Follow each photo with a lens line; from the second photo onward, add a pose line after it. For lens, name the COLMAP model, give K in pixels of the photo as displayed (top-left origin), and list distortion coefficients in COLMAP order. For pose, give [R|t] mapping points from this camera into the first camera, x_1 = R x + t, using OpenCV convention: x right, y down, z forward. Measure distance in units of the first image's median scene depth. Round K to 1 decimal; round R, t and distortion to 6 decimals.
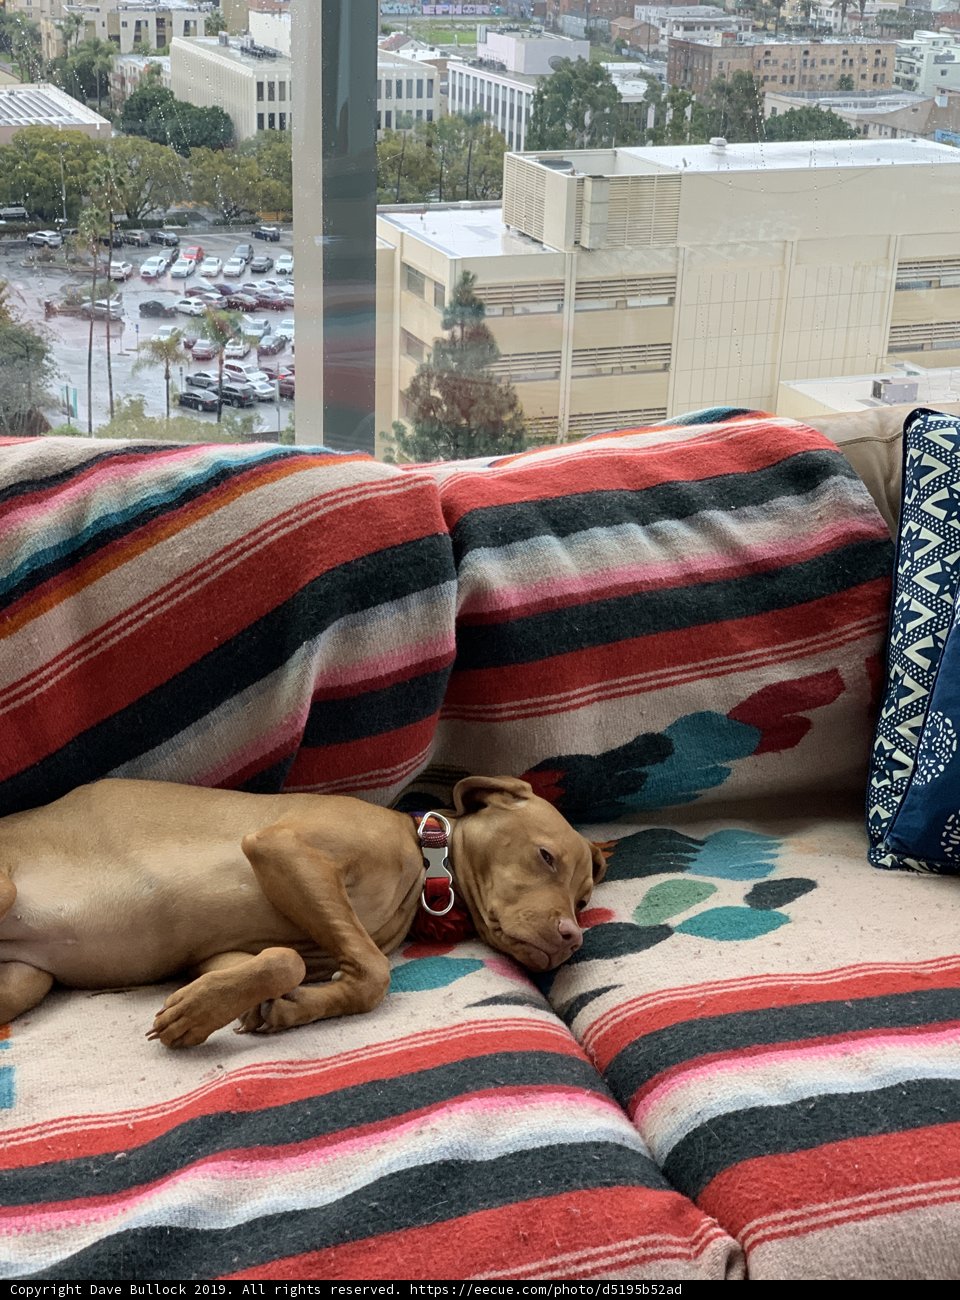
lens RADIAL K [[2036.6, 0, 479.8], [0, 2036.6, 650.4], [0, 0, 1]] dist [0.040402, 0.000000]
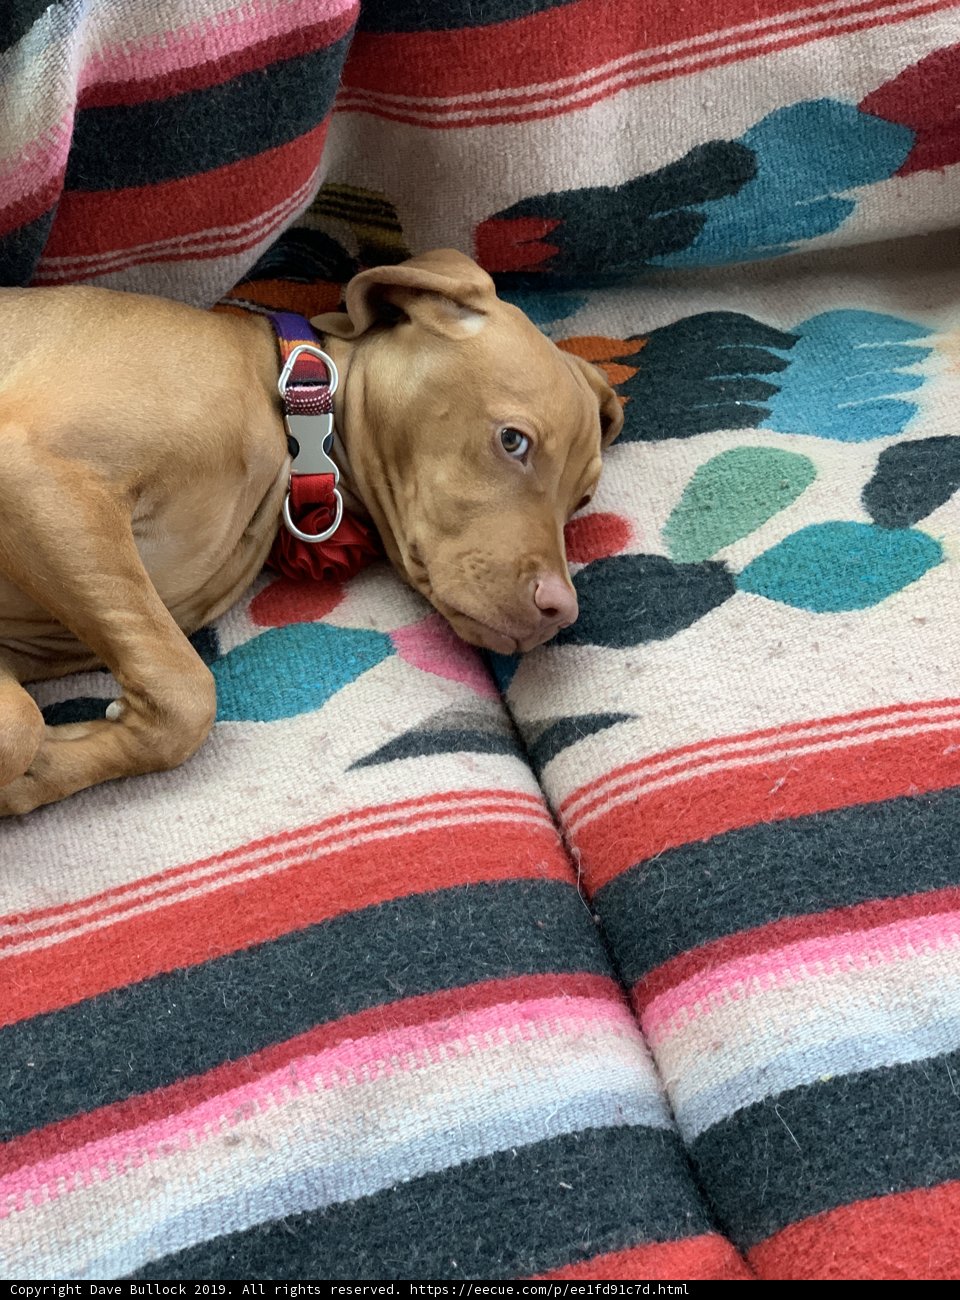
lens RADIAL K [[2036.6, 0, 481.7], [0, 2036.6, 650.2], [0, 0, 1]] dist [0.040402, 0.000000]
pose [[0.999595, 0.028422, 0.001511, 0.025434], [-0.026006, 0.890457, 0.454324, -0.098333], [0.011567, -0.454179, 0.890835, 0.495272]]
